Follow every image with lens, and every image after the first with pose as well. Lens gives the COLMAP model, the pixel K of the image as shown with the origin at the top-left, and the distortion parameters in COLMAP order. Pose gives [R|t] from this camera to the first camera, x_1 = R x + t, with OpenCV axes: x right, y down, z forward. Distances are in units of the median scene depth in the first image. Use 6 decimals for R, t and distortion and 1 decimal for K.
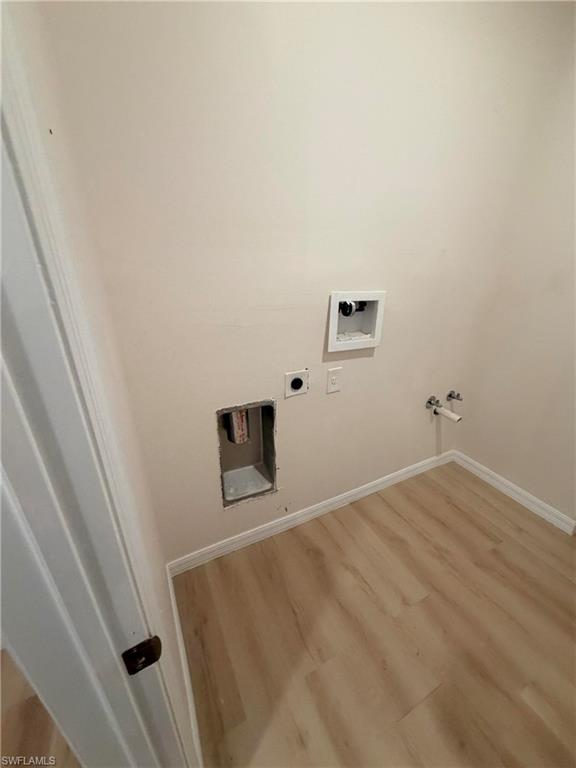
lens RADIAL K [[306.6, 0, 290.0], [0, 306.6, 382.0], [0, 0, 1]] dist [0.000208, 0.000151]
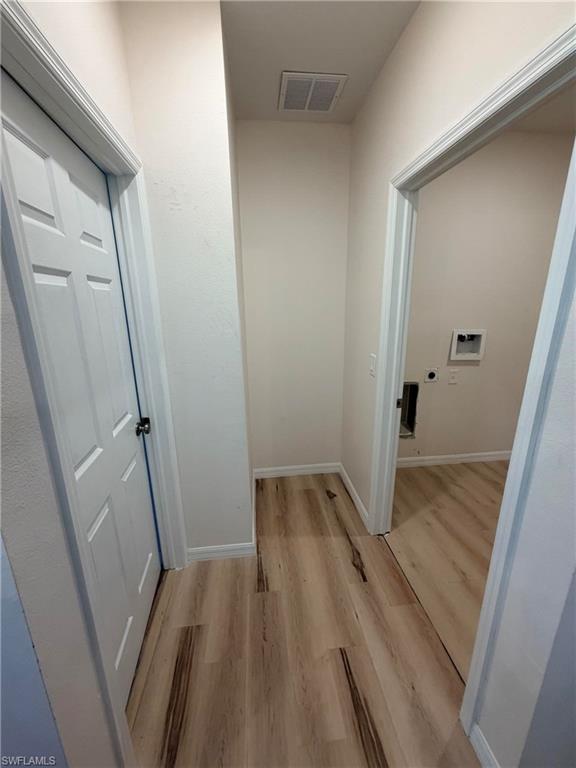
lens RADIAL K [[306.6, 0, 283.0], [0, 306.6, 383.3], [0, 0, 1]] dist [0.000208, 0.000151]
pose [[0.926775, 0.064156, -0.370096, -0.122595], [-0.119471, 0.984485, -0.128512, 0.397547], [0.356110, 0.163317, 0.920062, -1.070497]]
